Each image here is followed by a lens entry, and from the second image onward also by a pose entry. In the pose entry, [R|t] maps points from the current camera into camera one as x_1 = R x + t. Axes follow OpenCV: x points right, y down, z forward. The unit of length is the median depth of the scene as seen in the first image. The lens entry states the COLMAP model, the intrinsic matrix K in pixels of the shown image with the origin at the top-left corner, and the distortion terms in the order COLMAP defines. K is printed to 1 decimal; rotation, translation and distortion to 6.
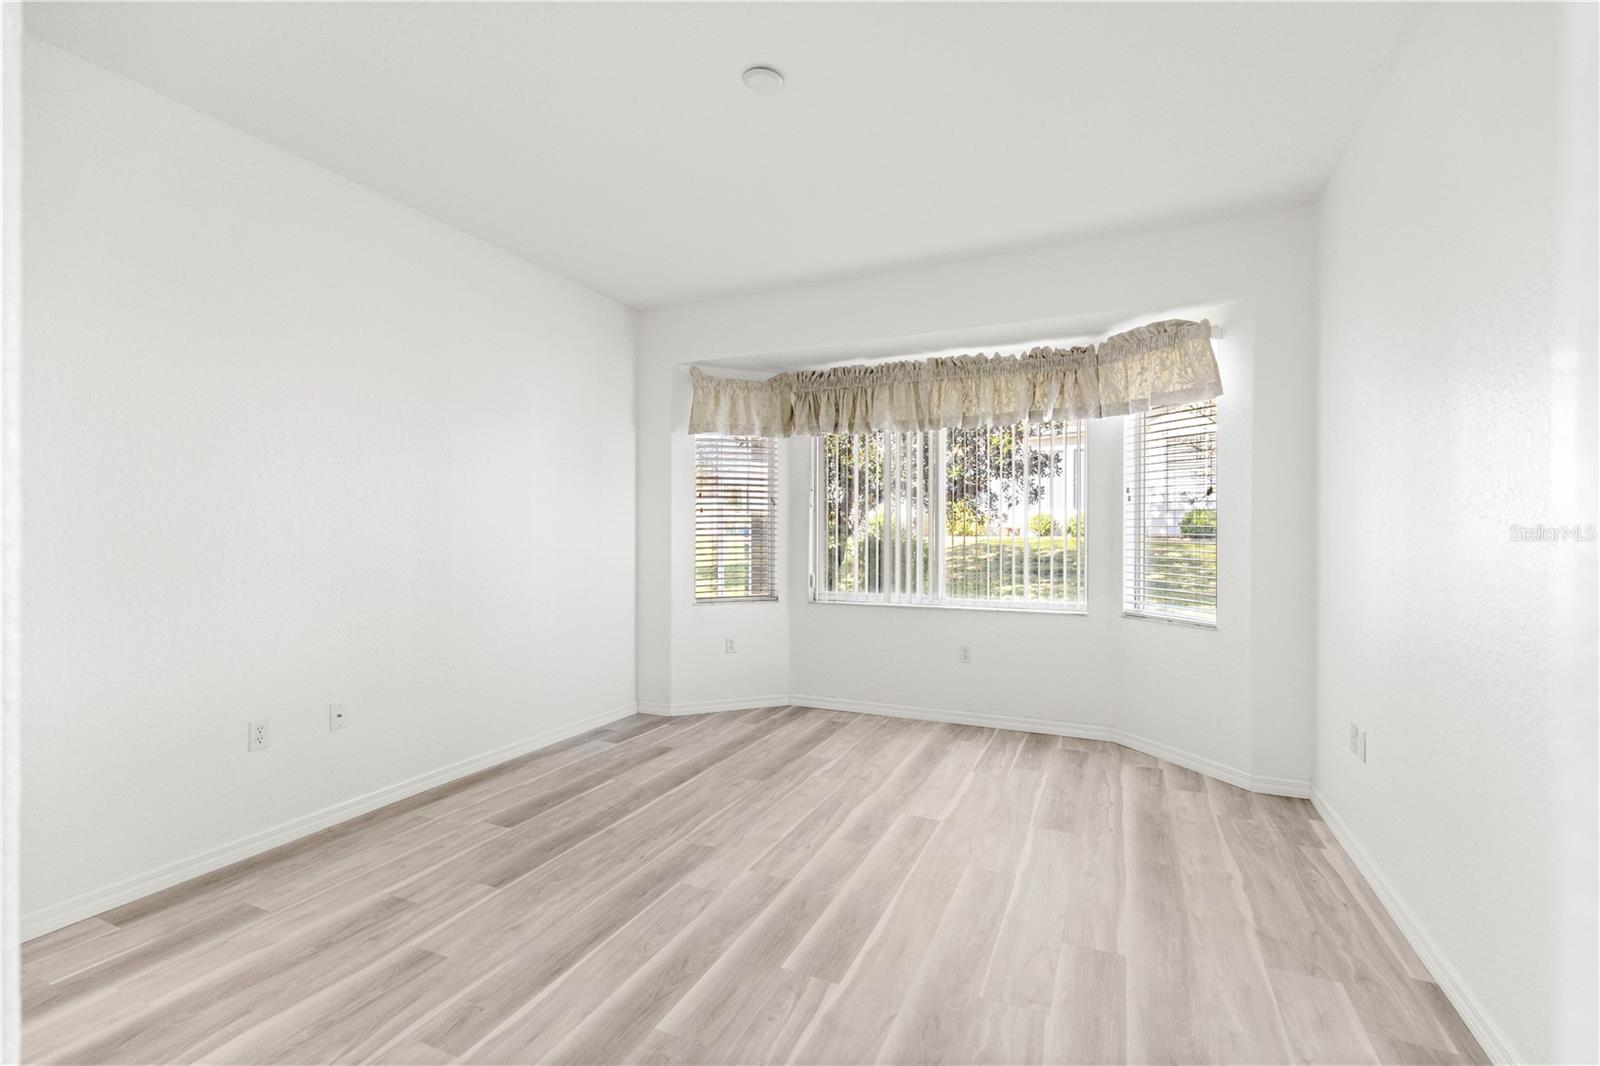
lens RADIAL K [[732.3, 0, 787.1], [0, 732.3, 531.8], [0, 0, 1]] dist [0.008663, -0.001450]
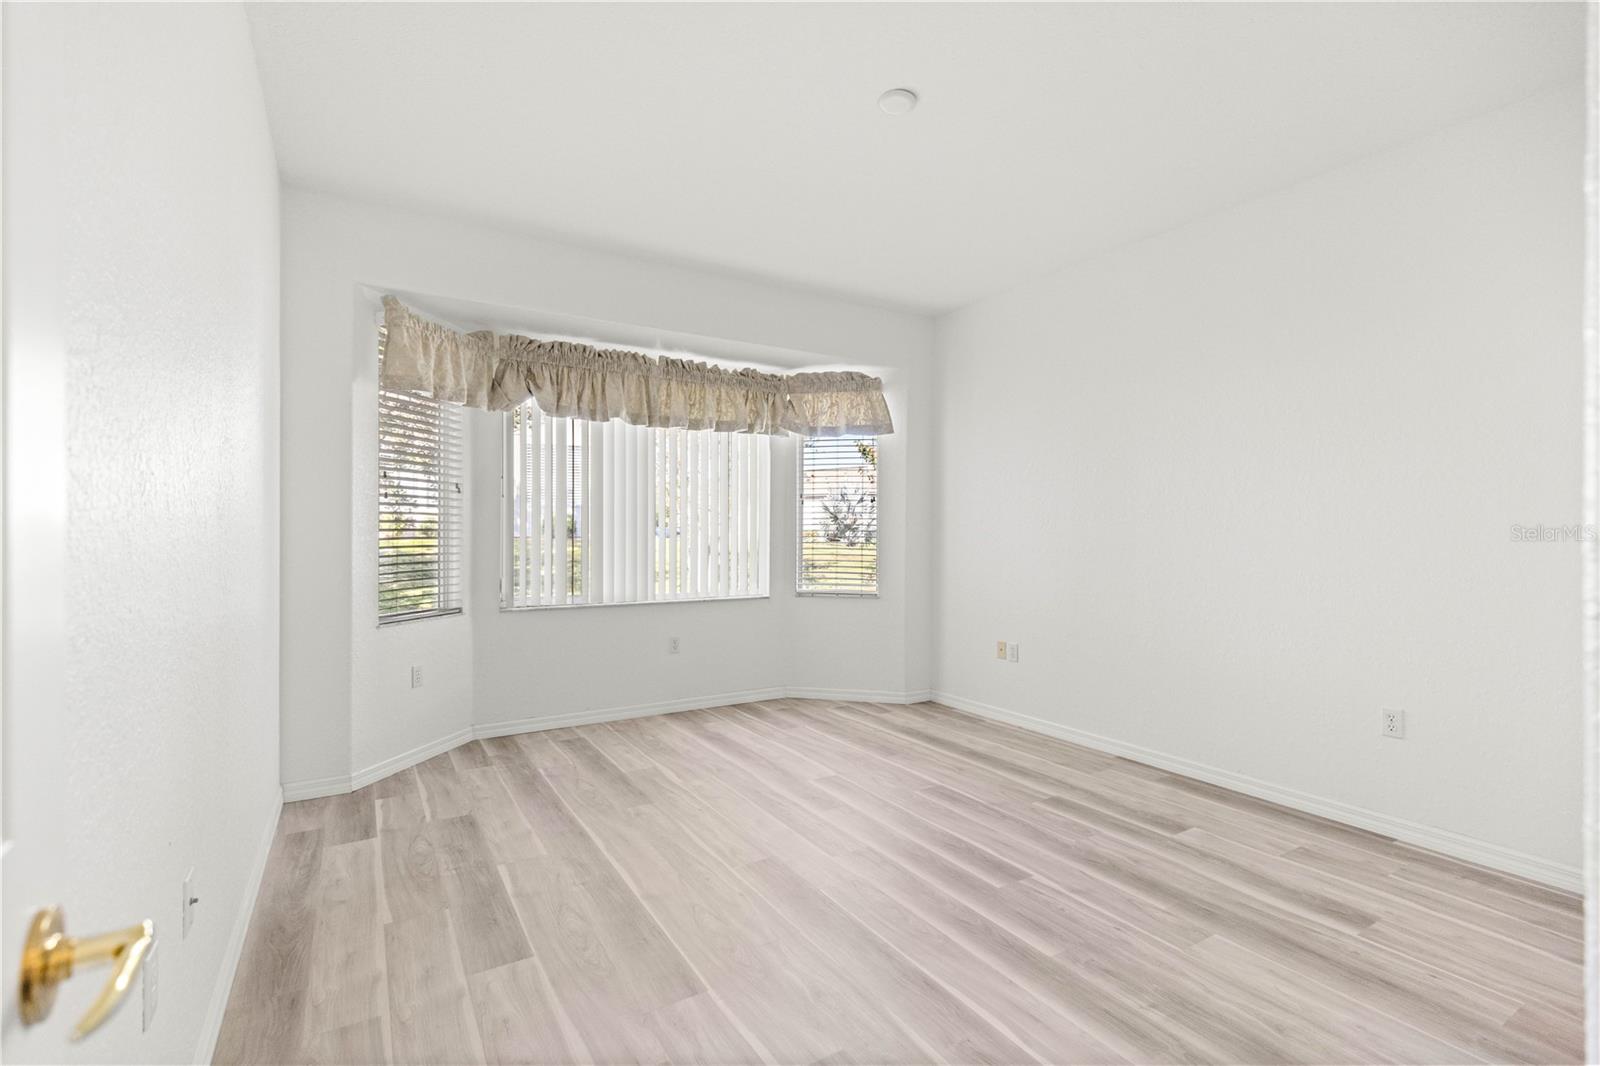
lens RADIAL K [[732.3, 0, 800.6], [0, 732.3, 535.4], [0, 0, 1]] dist [0.008663, -0.001450]
pose [[0.546893, -0.000206, 0.837202, -0.586382], [-0.001337, 0.999998, 0.001120, 0.010315], [-0.837201, -0.001731, 0.546892, 0.306960]]
